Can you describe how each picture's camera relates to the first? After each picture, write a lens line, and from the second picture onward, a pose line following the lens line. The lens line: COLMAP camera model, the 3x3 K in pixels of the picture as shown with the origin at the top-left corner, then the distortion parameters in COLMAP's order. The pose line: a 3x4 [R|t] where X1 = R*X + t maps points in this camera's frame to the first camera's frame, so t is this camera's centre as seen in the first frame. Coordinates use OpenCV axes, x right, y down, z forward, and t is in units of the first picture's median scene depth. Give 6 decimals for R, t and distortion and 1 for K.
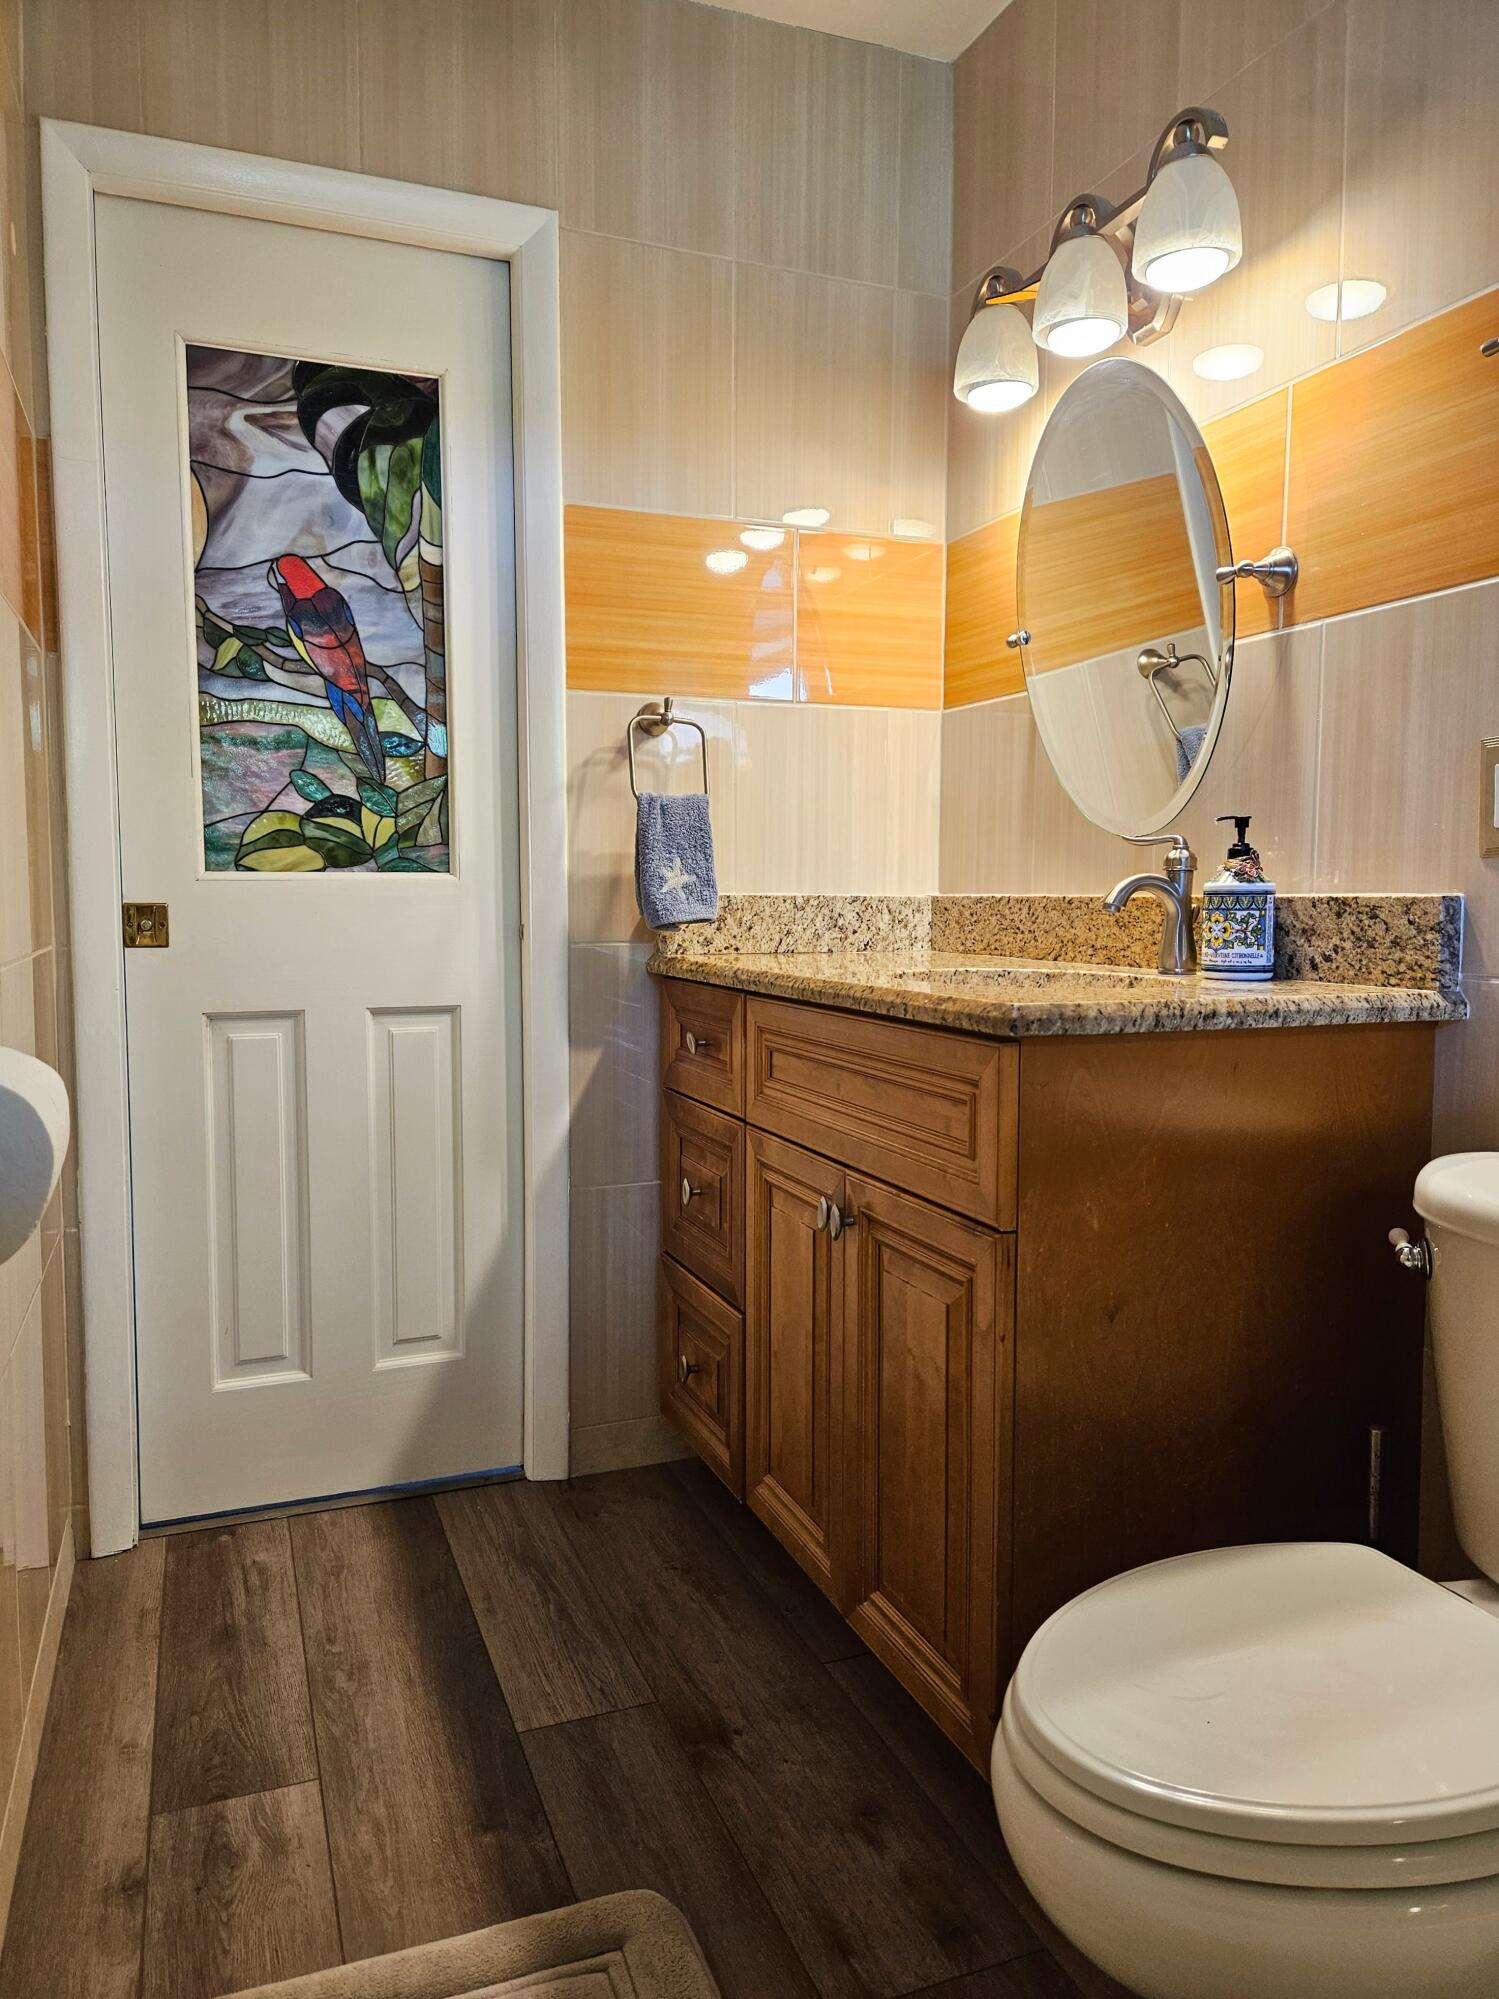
lens RADIAL K [[1358.3, 0, 751.8], [0, 1358.3, 999.4], [0, 0, 1]] dist [0.078237, -0.062699]
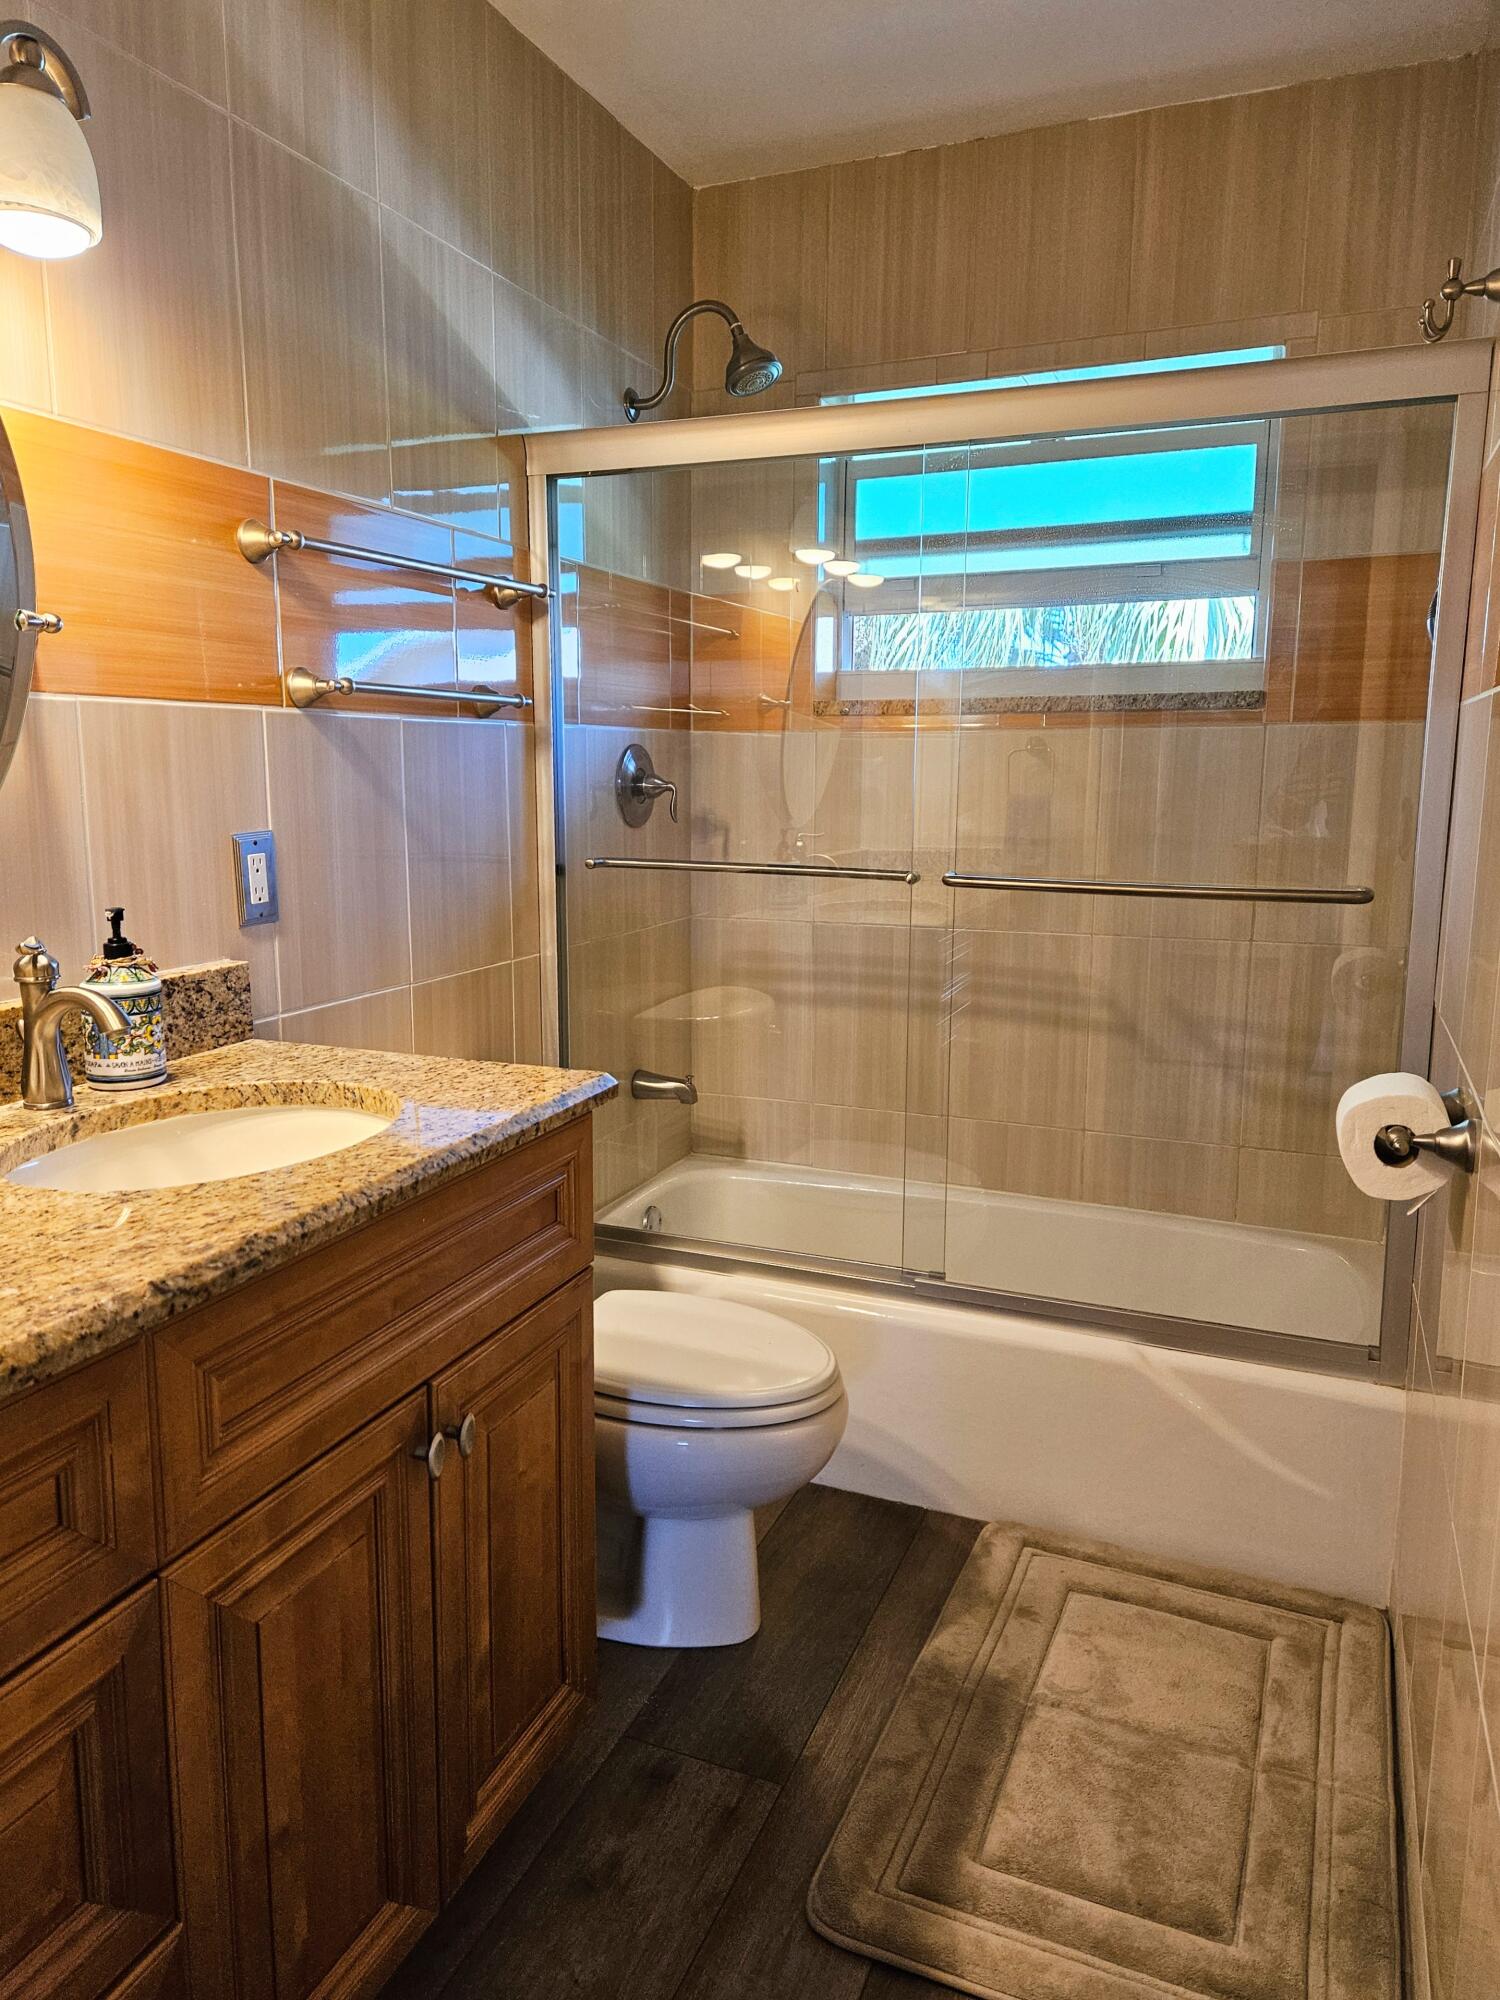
lens RADIAL K [[1359.0, 0, 754.0], [0, 1359.0, 987.9], [0, 0, 1]] dist [0.078237, -0.062699]
pose [[-0.713299, -0.118141, 0.690831, -0.630918], [0.055898, 0.972961, 0.224105, -0.286825], [-0.698627, 0.198470, -0.687408, 1.463071]]
